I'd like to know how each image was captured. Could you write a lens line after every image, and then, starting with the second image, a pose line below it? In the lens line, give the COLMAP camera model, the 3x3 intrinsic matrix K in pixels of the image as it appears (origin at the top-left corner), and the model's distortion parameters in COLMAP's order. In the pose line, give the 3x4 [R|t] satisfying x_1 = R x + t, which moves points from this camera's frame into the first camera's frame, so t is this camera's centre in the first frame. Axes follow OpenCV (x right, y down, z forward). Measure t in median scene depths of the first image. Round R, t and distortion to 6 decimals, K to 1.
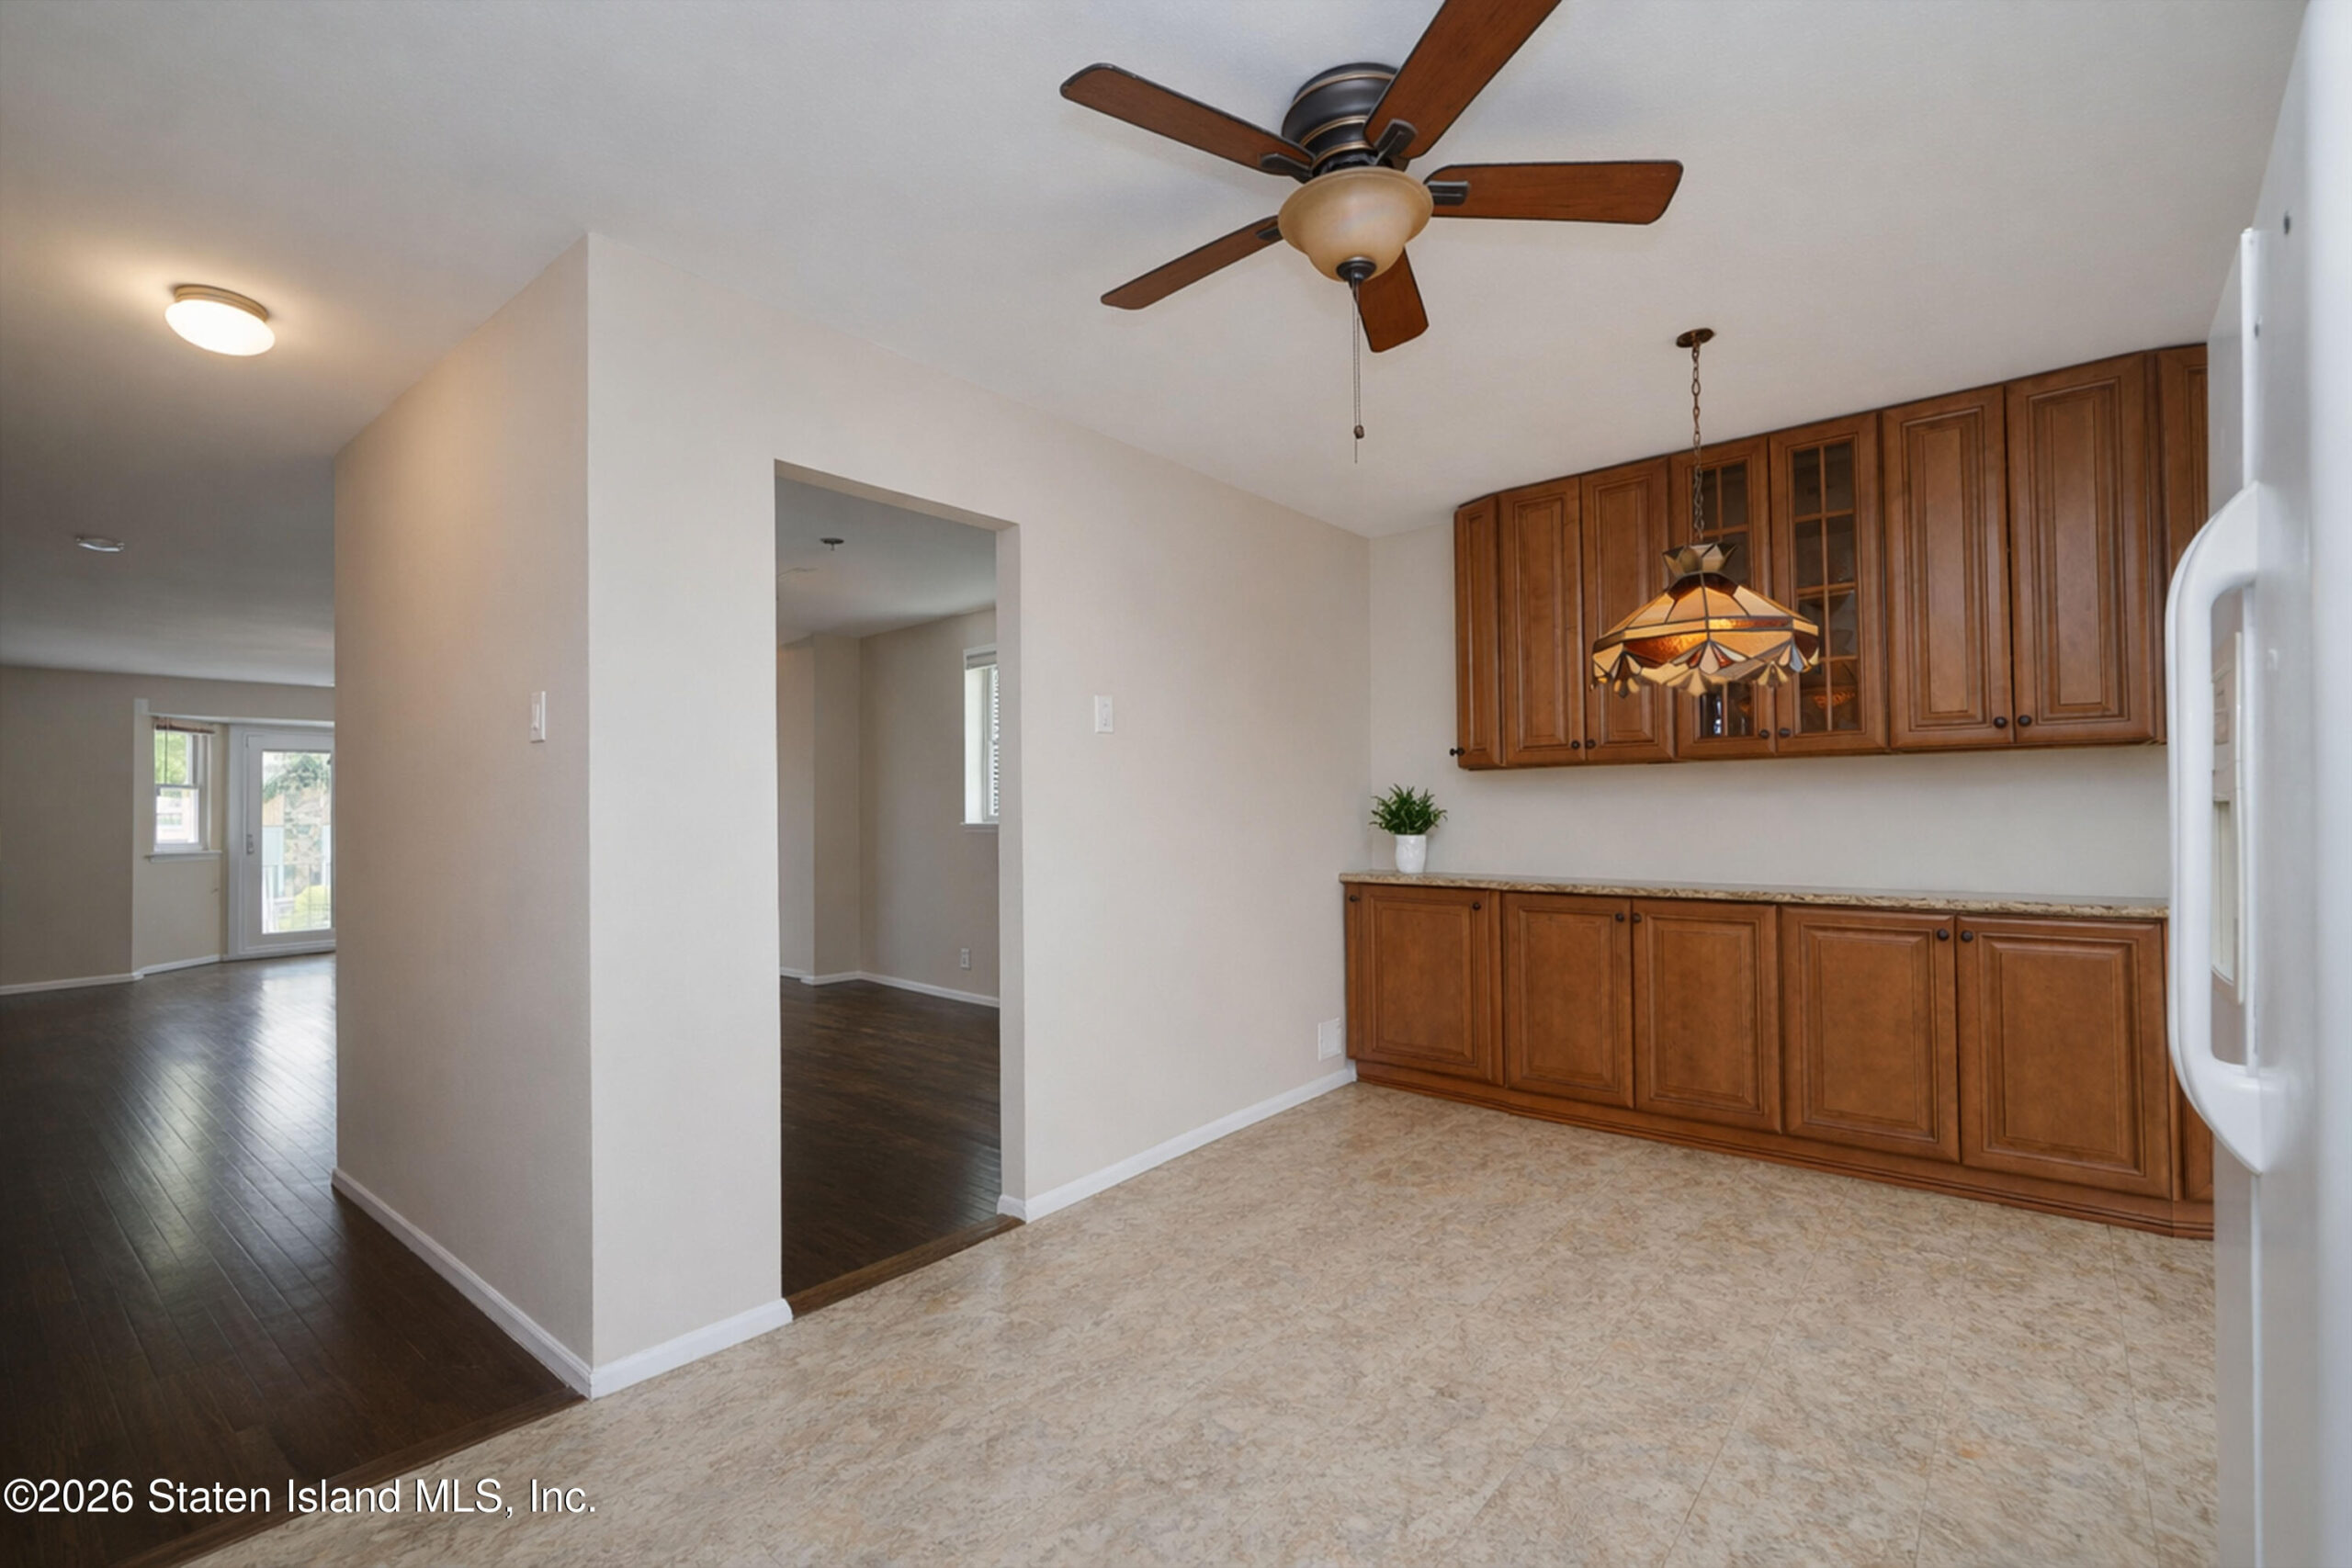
lens RADIAL K [[1044.7, 0, 1147.1], [0, 1044.7, 788.2], [0, 0, 1]] dist [0.000430, 0.000083]
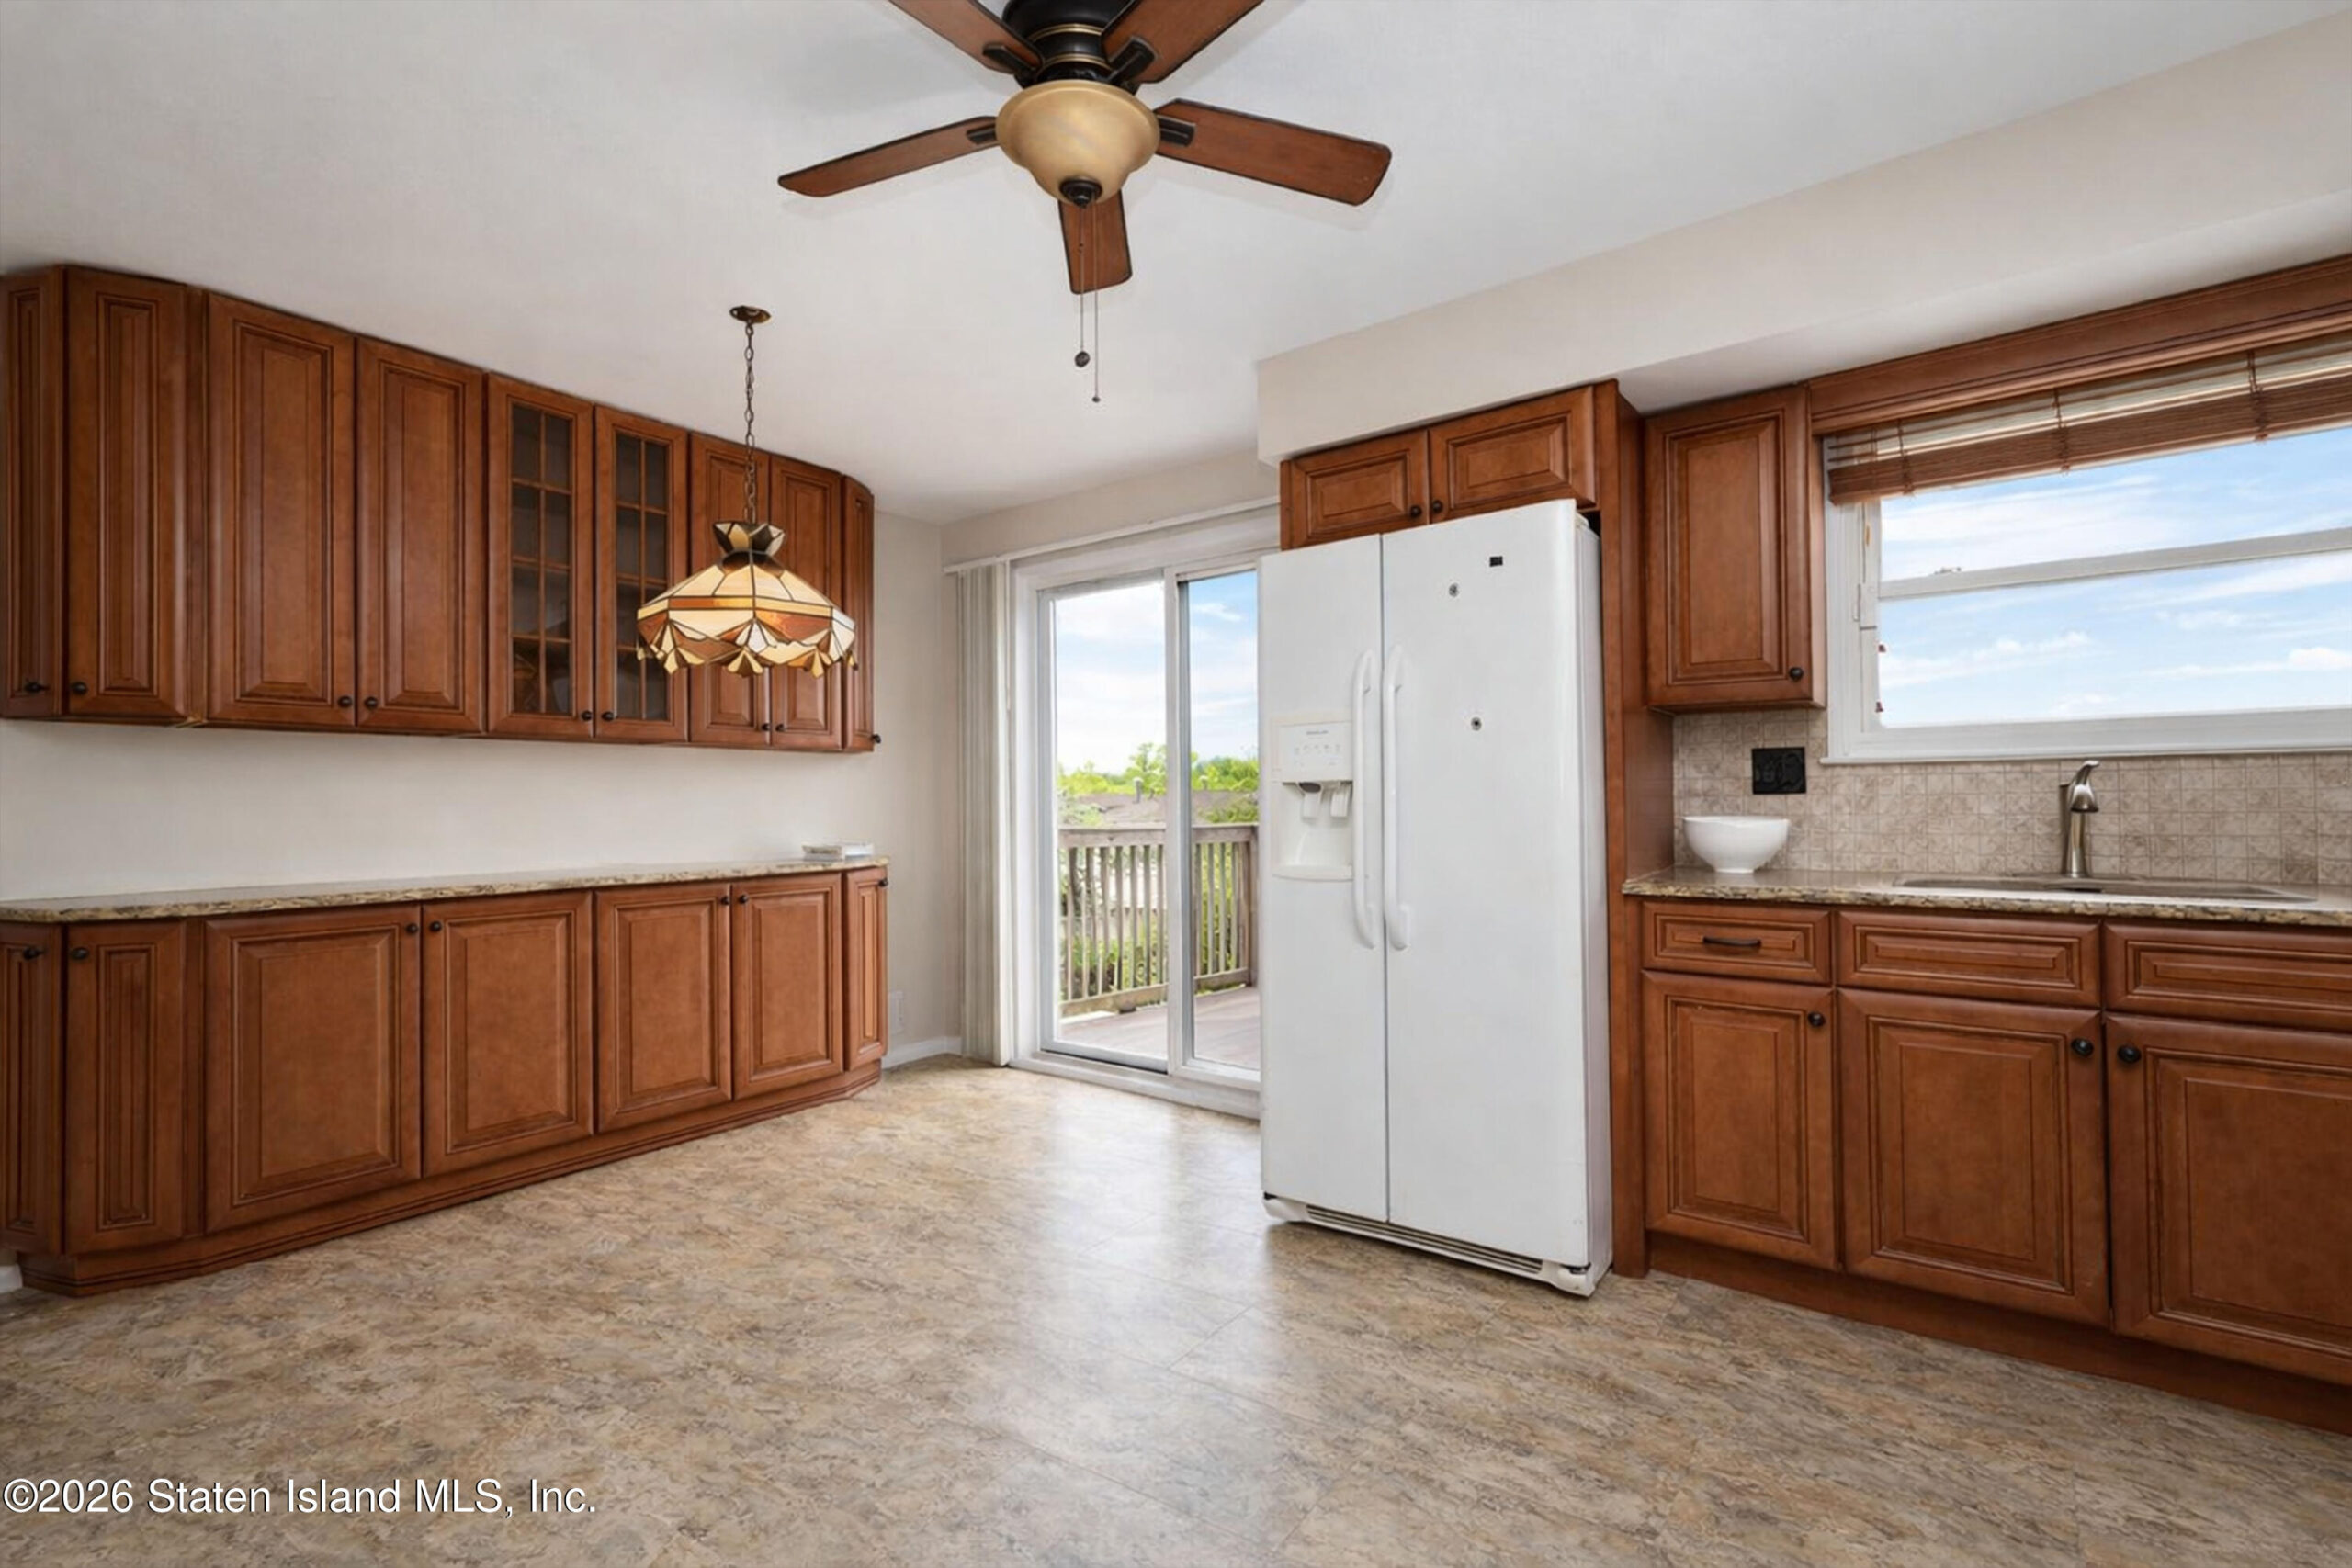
lens RADIAL K [[1044.7, 0, 1147.1], [0, 1044.7, 788.2], [0, 0, 1]] dist [0.000430, 0.000083]
pose [[-0.073169, 0.018203, 0.997153, -0.411410], [-0.013654, 0.999721, -0.019251, 0.029234], [-0.997226, -0.015024, -0.072900, 0.576557]]
